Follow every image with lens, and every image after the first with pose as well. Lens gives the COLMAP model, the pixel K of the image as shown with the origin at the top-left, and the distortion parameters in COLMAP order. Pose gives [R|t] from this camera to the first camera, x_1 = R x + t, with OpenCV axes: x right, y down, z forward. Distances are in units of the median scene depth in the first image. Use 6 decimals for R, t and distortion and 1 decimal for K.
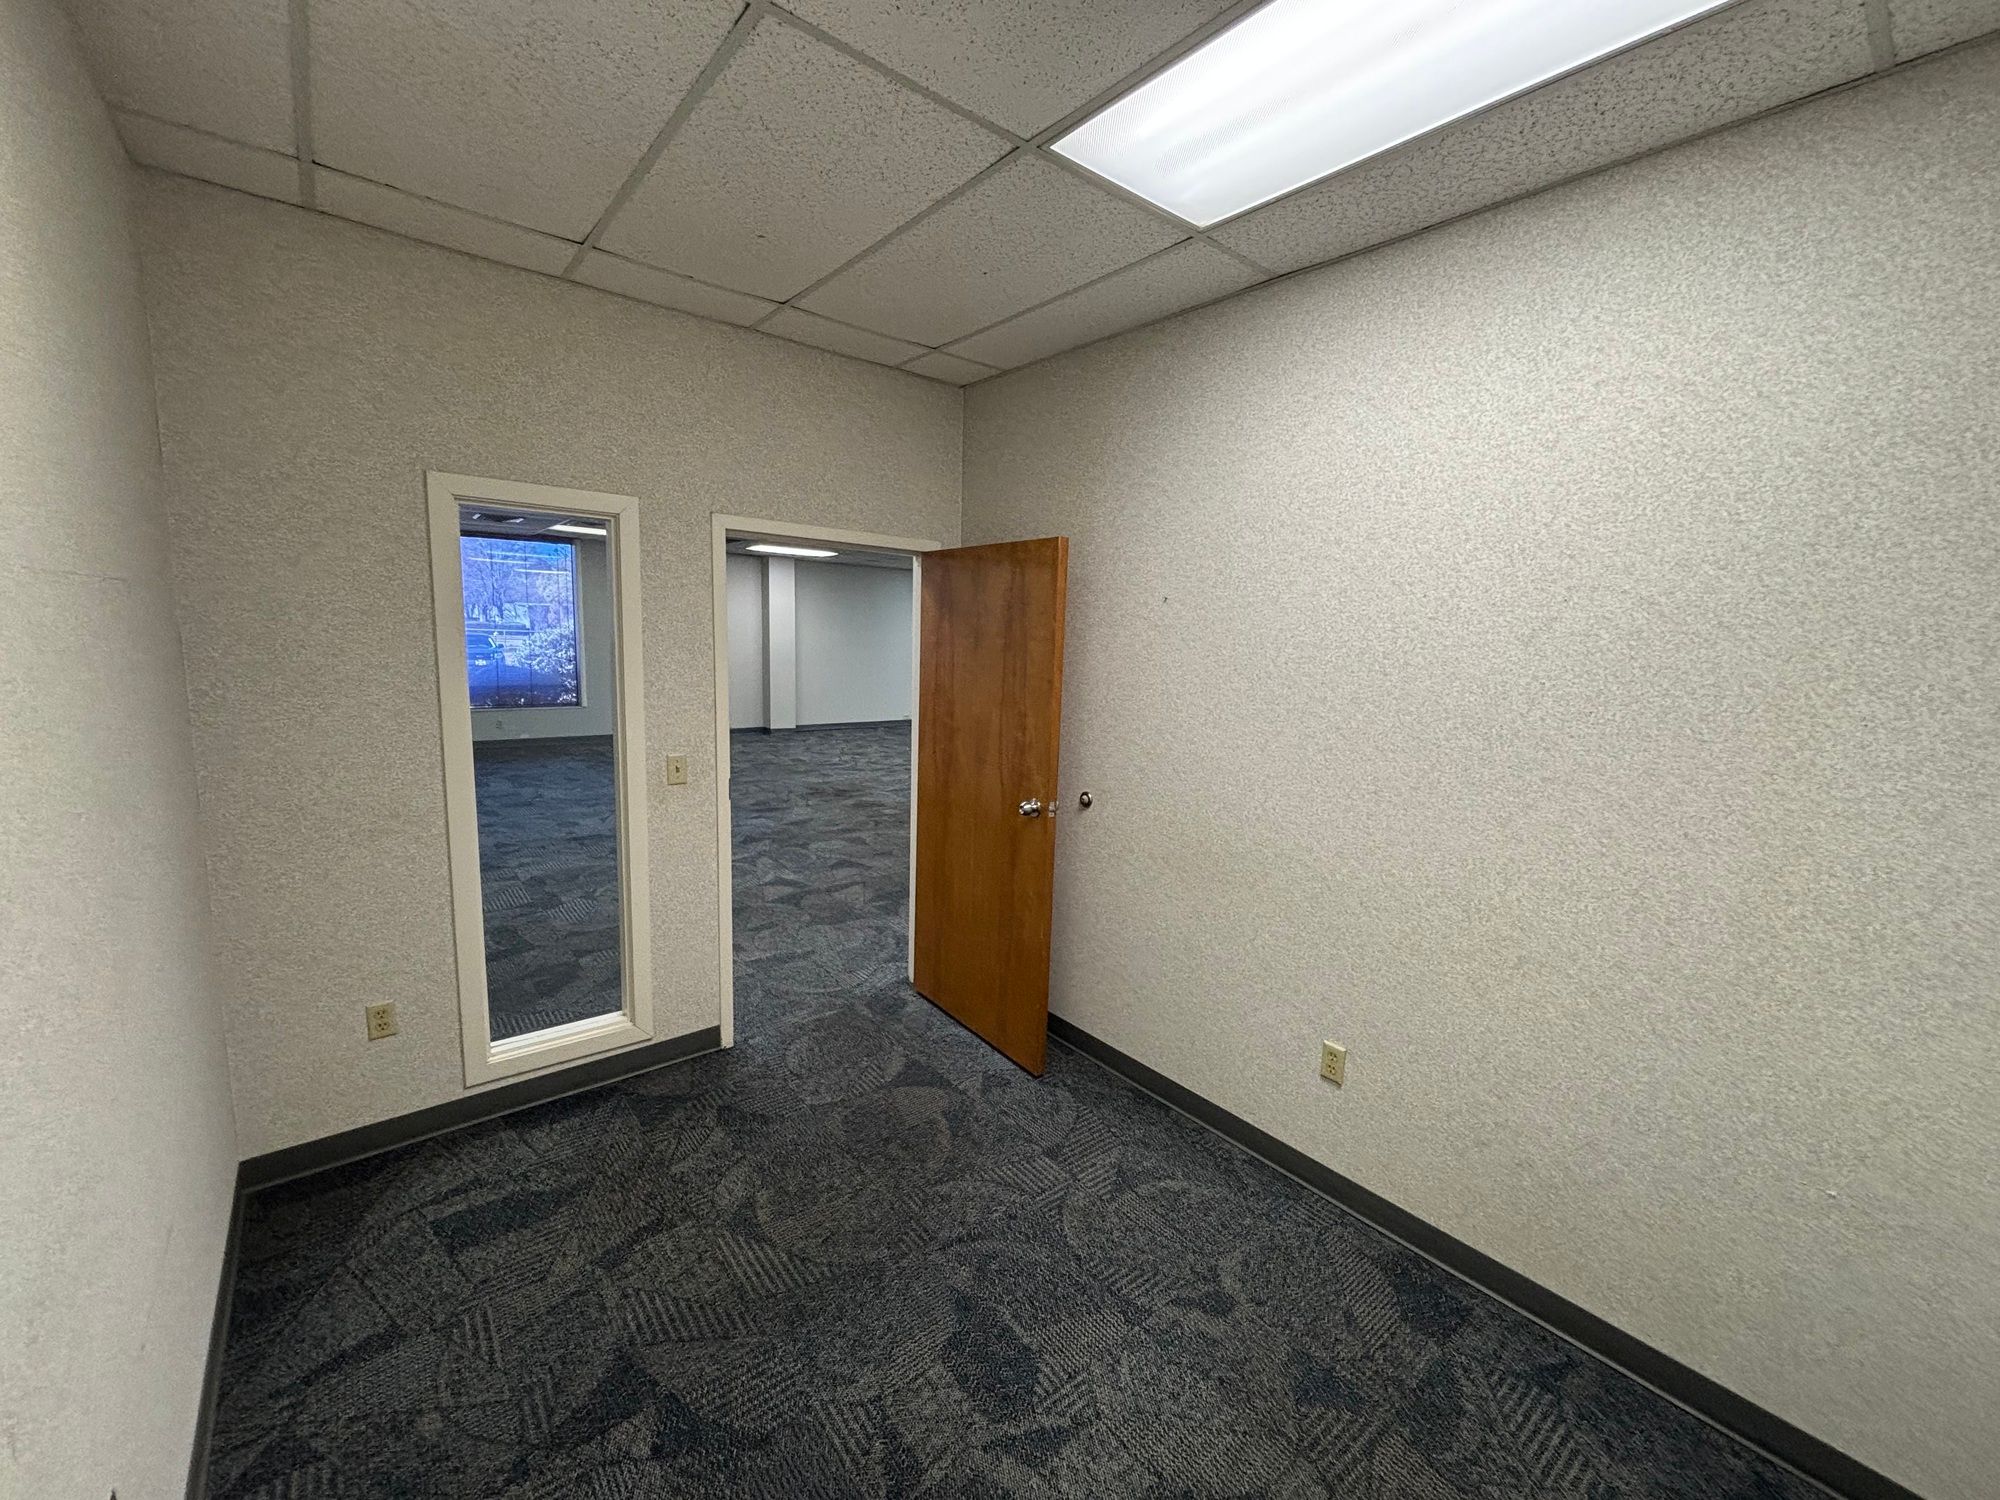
lens RADIAL K [[807.6, 0, 992.0], [0, 807.6, 755.2], [0, 0, 1]] dist [-0.001456, 0.000185]
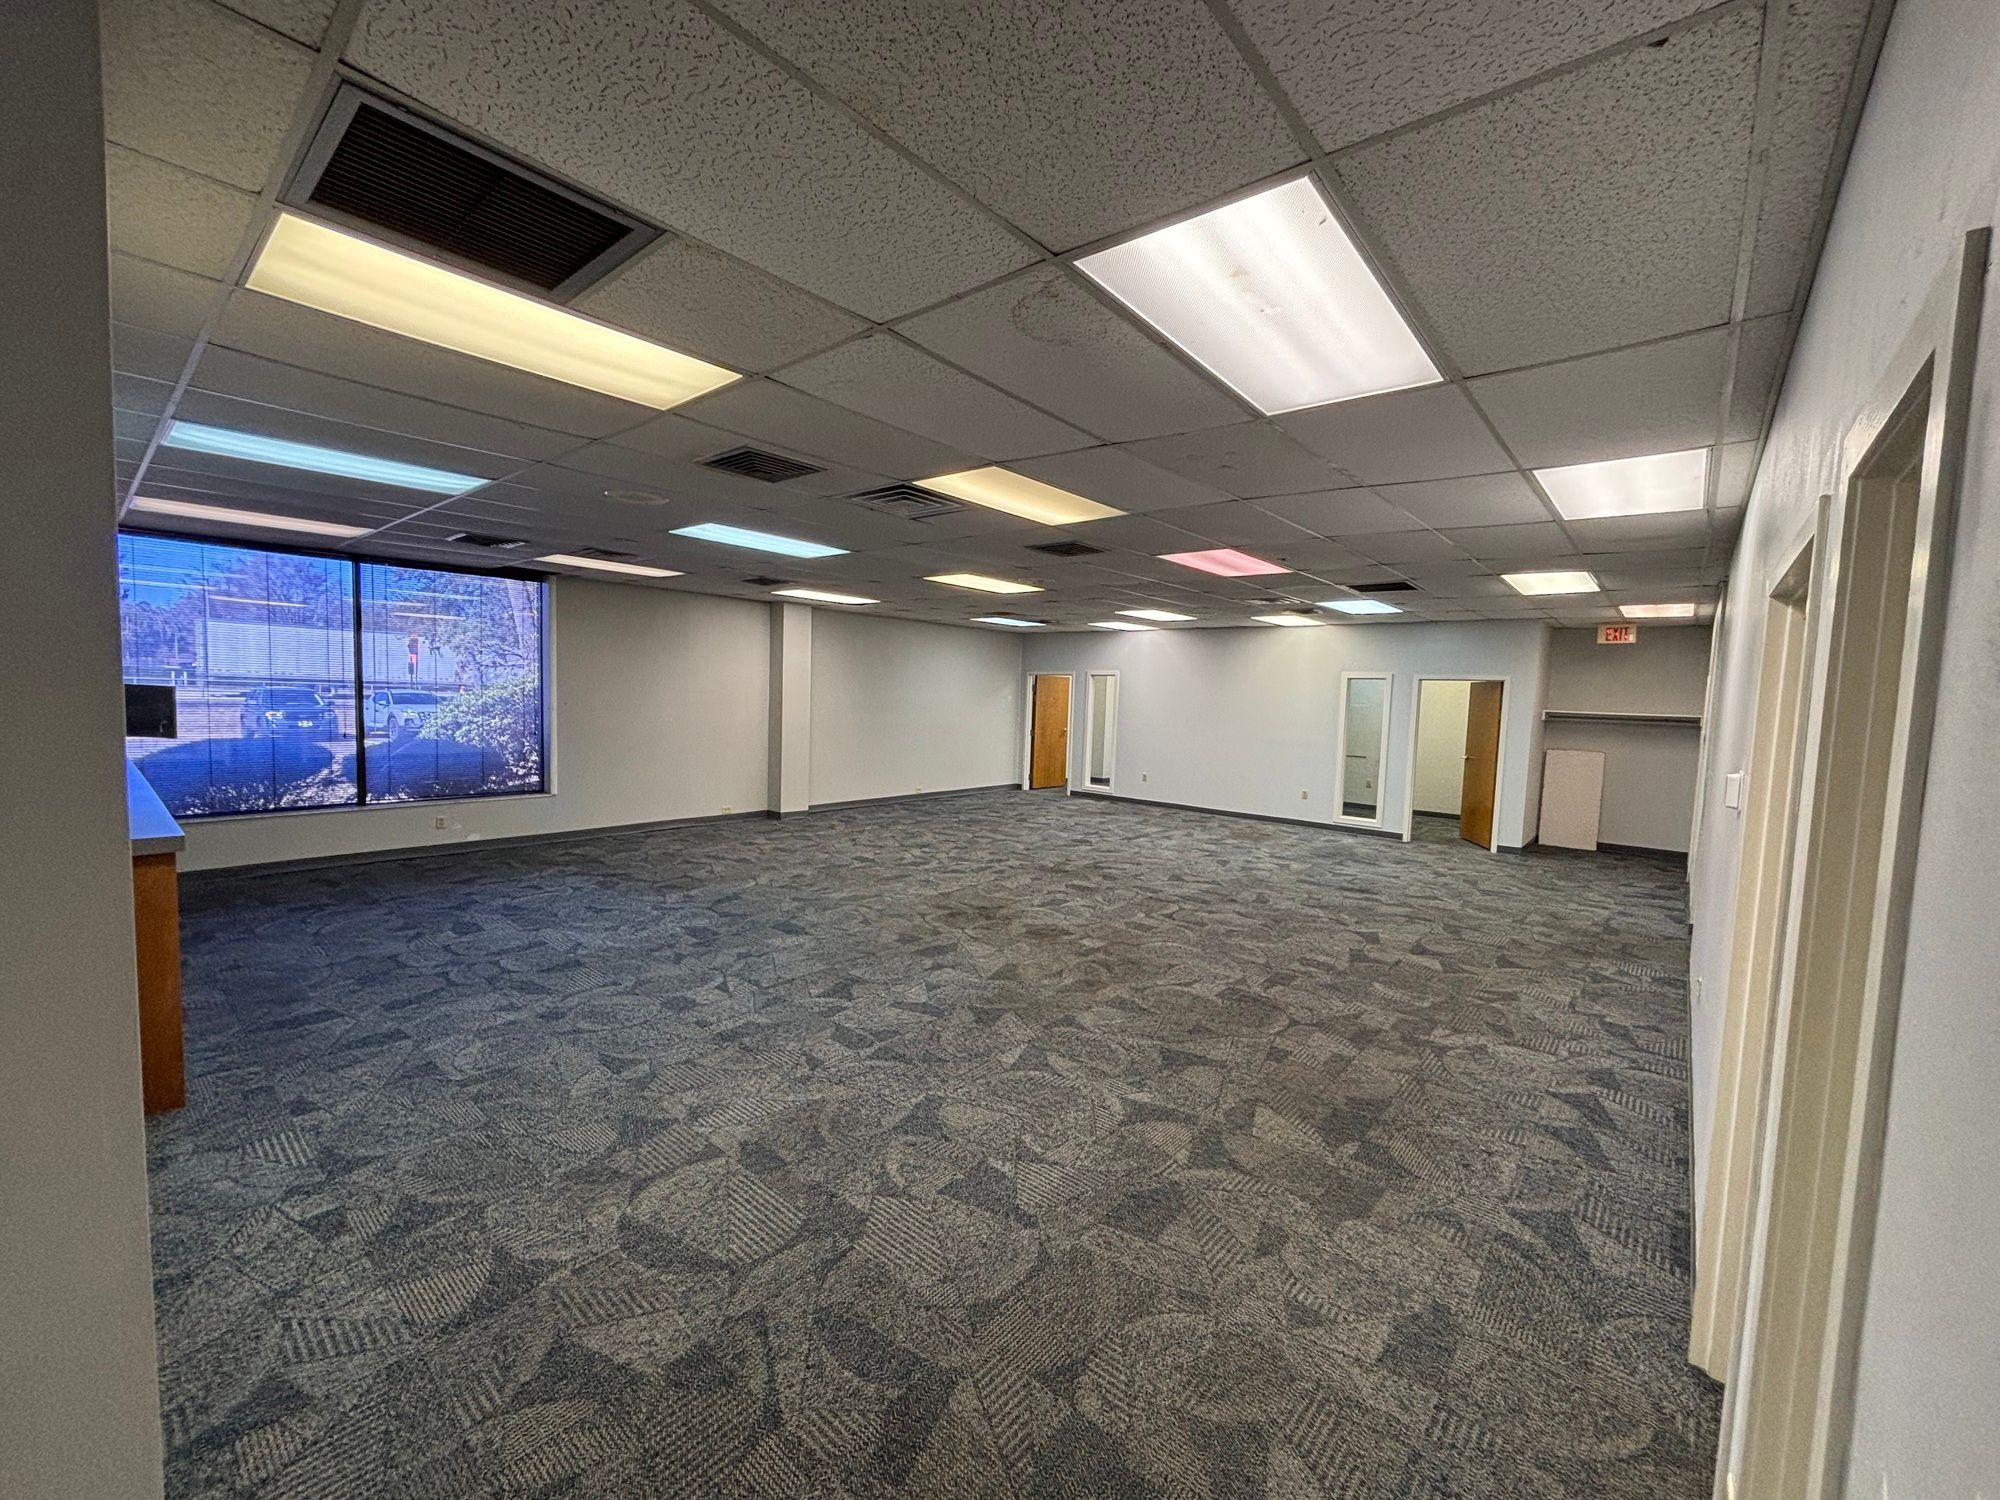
lens RADIAL K [[807.6, 0, 998.7], [0, 807.6, 752.1], [0, 0, 1]] dist [-0.001456, 0.000185]
pose [[0.982957, -0.011650, 0.183464, -0.256944], [0.023201, 0.997872, -0.060938, -0.047621], [-0.182363, 0.064156, 0.981136, 0.197499]]
